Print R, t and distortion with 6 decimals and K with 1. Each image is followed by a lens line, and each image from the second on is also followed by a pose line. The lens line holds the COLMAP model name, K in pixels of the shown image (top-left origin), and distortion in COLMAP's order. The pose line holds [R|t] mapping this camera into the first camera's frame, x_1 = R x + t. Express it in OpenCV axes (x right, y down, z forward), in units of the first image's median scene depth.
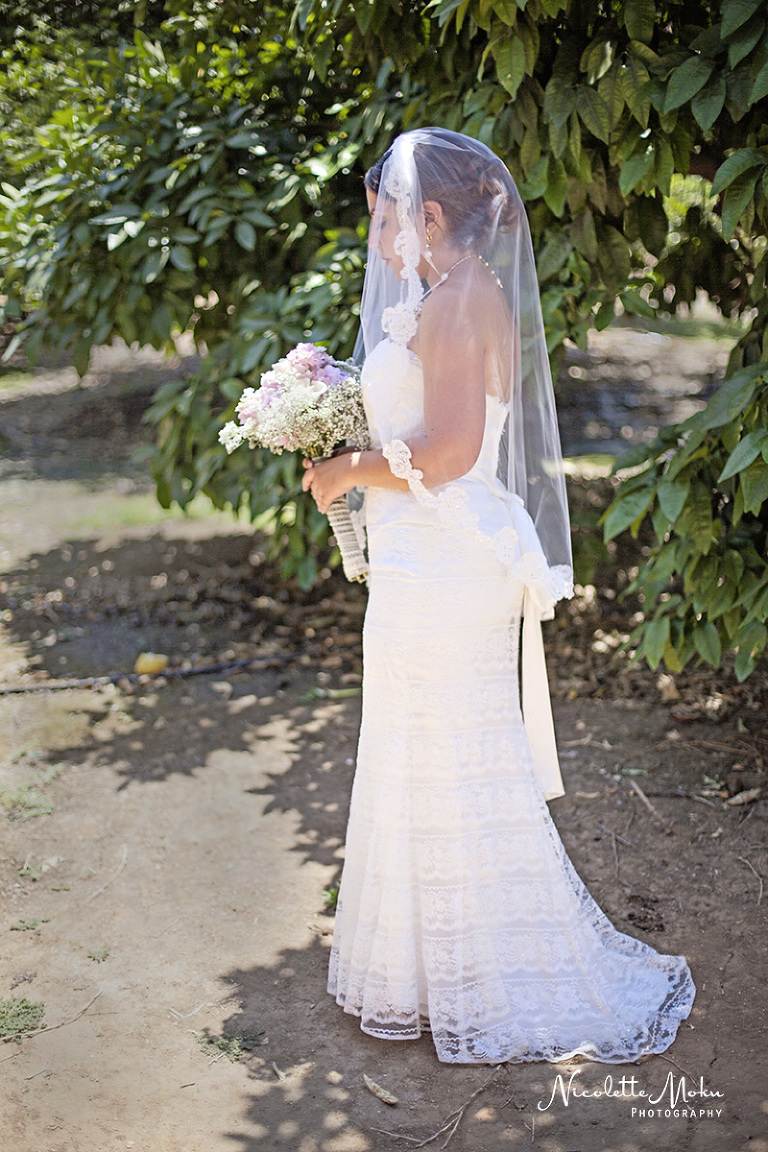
lens RADIAL K [[1704.6, 0, 384.0], [0, 1704.6, 576.0], [0, 0, 1]] dist [-0.099186, 0.002010]
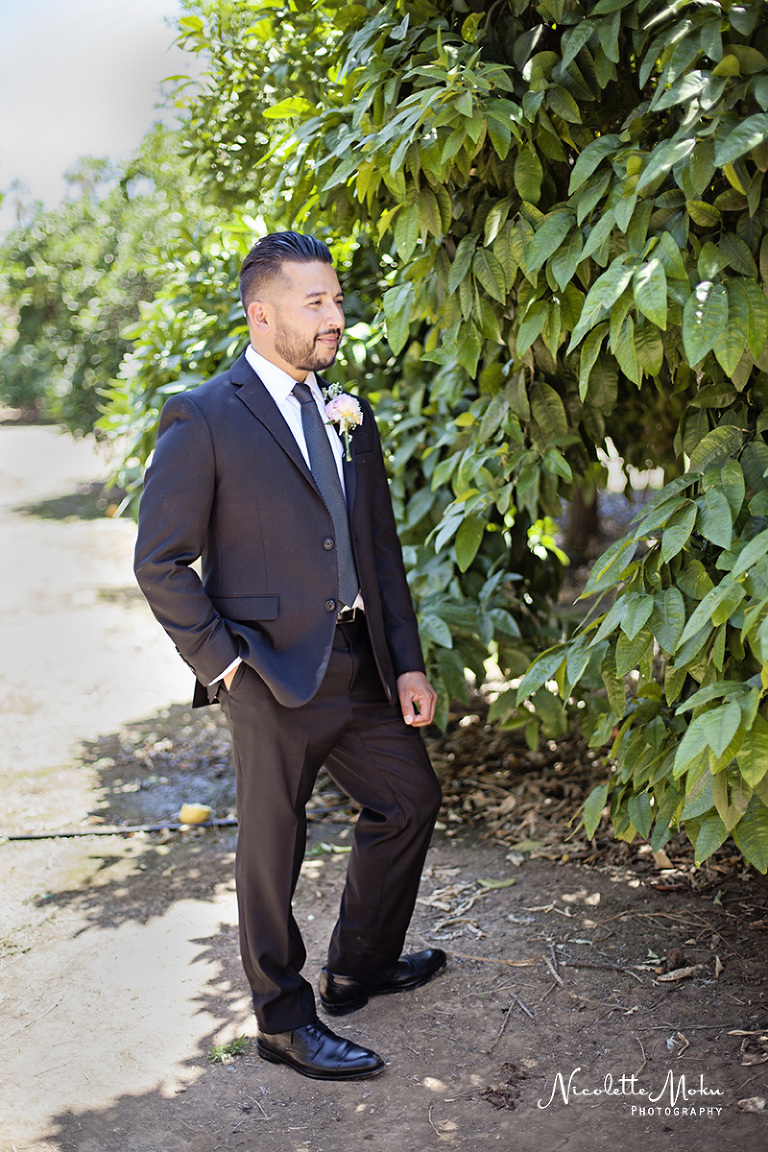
lens RADIAL K [[1704.6, 0, 384.0], [0, 1704.6, 576.0], [0, 0, 1]] dist [-0.099186, 0.002010]
pose [[0.971030, -0.000508, -0.238956, 0.279684], [-0.020822, 0.996014, -0.086728, -0.006356], [0.238048, 0.089191, 0.967150, 0.022768]]
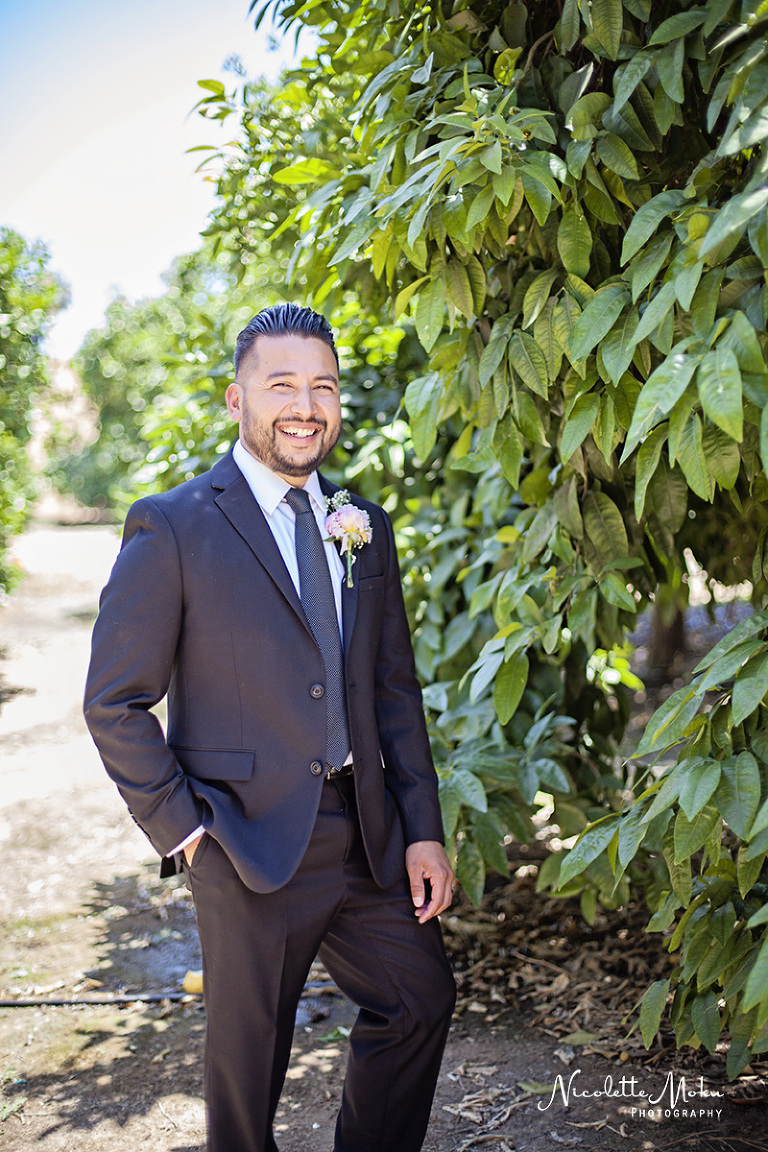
lens RADIAL K [[1729.4, 0, 384.0], [0, 1729.4, 576.0], [0, 0, 1]] dist [-0.155899, 0.502693]
pose [[0.956866, -0.005287, -0.290483, 0.277528], [-0.038692, 0.988610, -0.145445, -0.040360], [0.287943, 0.150410, 0.945762, 0.176540]]
